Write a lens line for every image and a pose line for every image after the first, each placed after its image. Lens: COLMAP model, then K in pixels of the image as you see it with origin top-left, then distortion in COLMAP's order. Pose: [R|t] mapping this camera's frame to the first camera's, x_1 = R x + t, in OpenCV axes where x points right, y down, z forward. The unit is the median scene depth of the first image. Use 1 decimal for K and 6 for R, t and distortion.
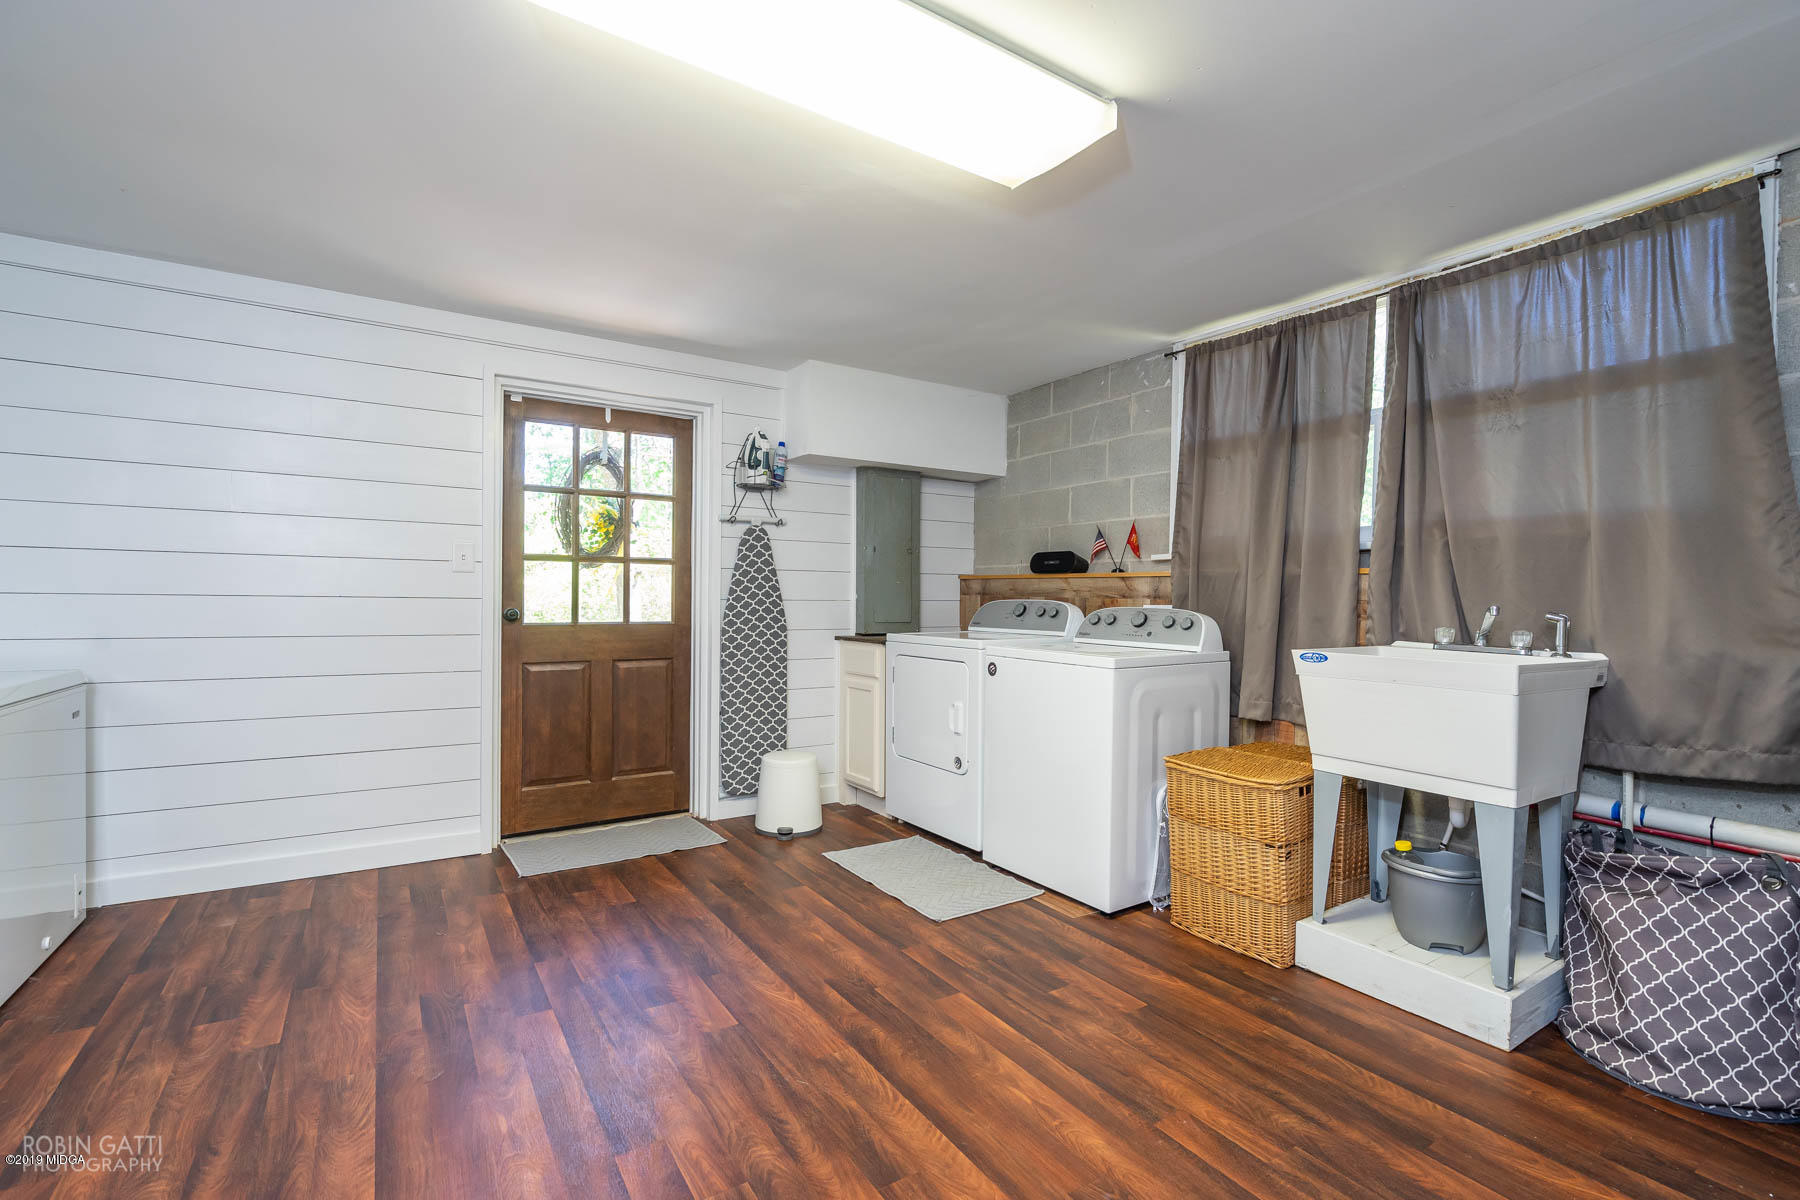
lens RADIAL K [[808.0, 0, 898.8], [0, 808.0, 607.6], [0, 0, 1]] dist [-0.003723, 0.000806]
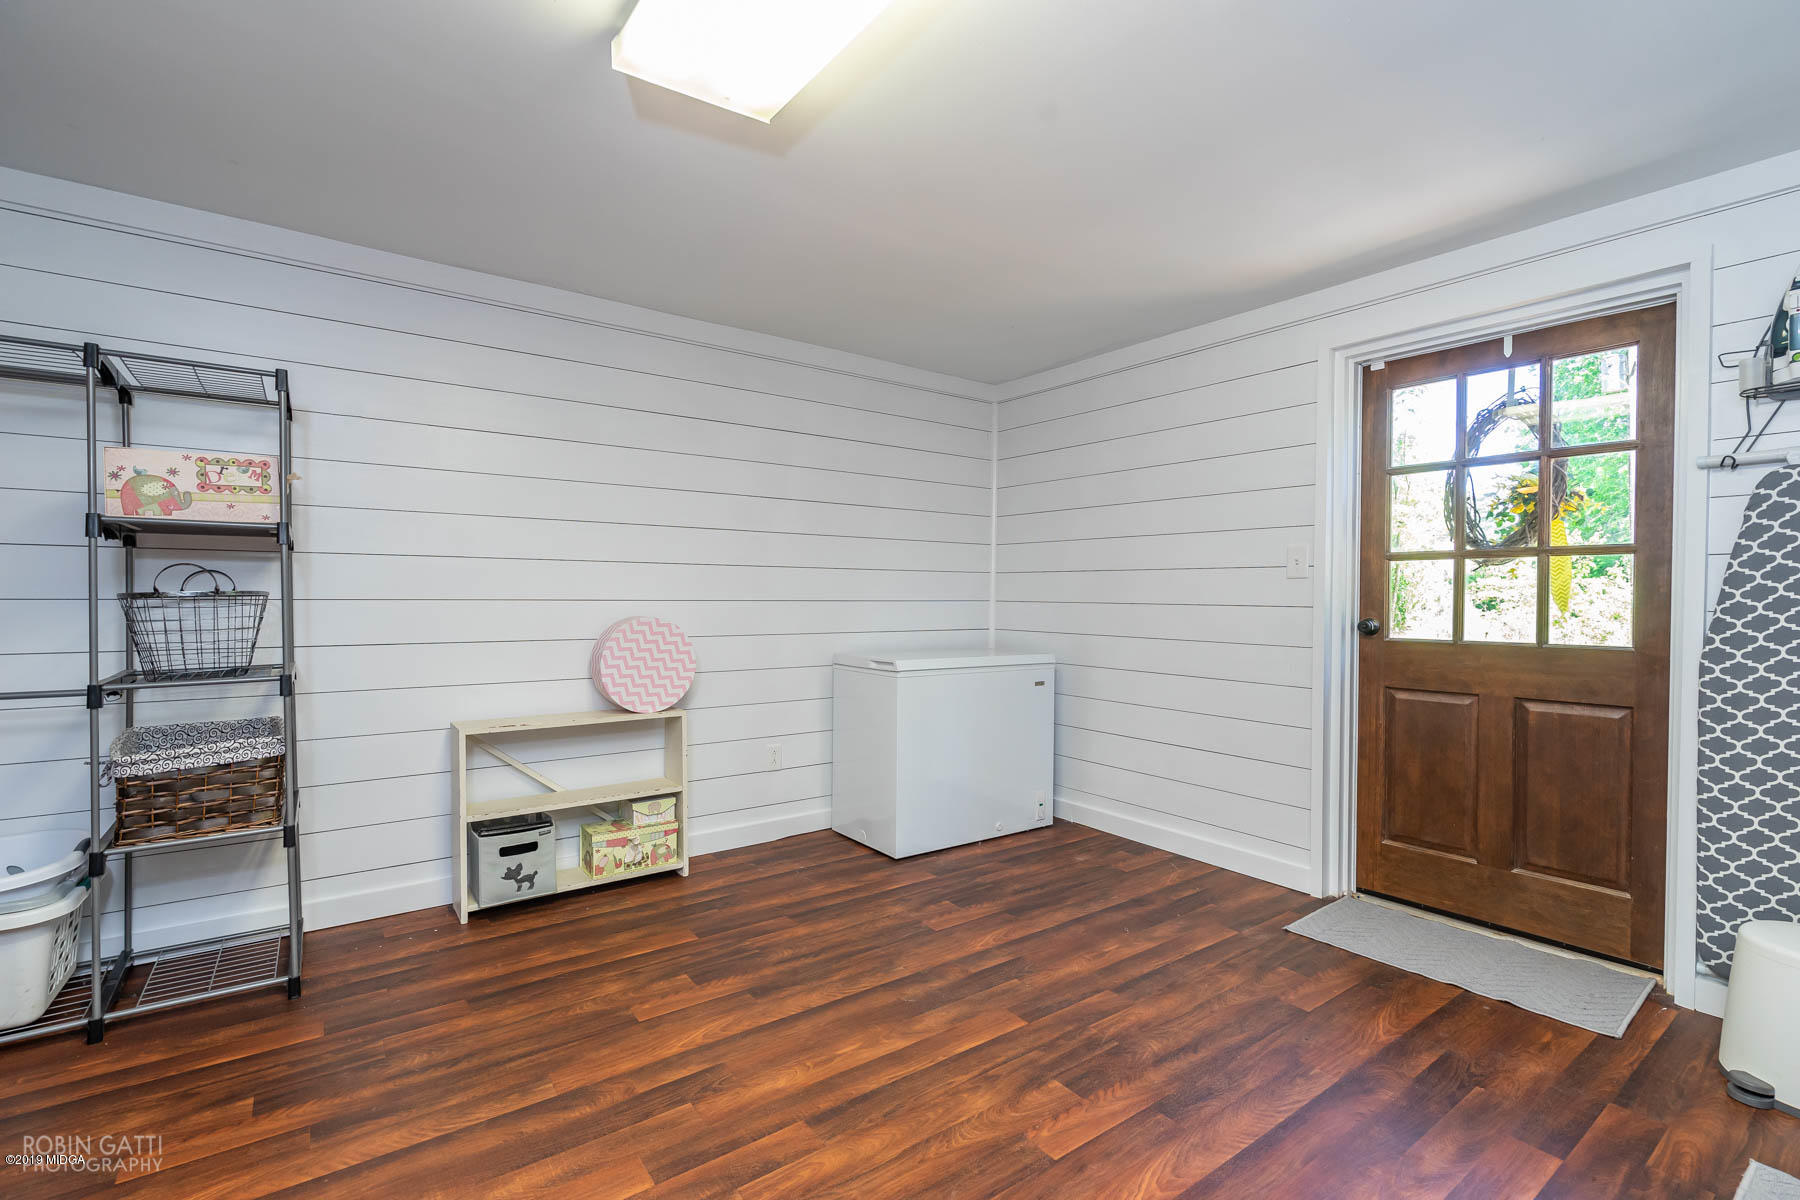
lens RADIAL K [[808.0, 0, 898.8], [0, 808.0, 607.6], [0, 0, 1]] dist [-0.003723, 0.000806]
pose [[0.062974, 0.003213, -0.998010, 0.314069], [-0.018703, 0.999823, 0.002039, -0.003848], [0.997840, 0.018538, 0.063023, 0.450081]]
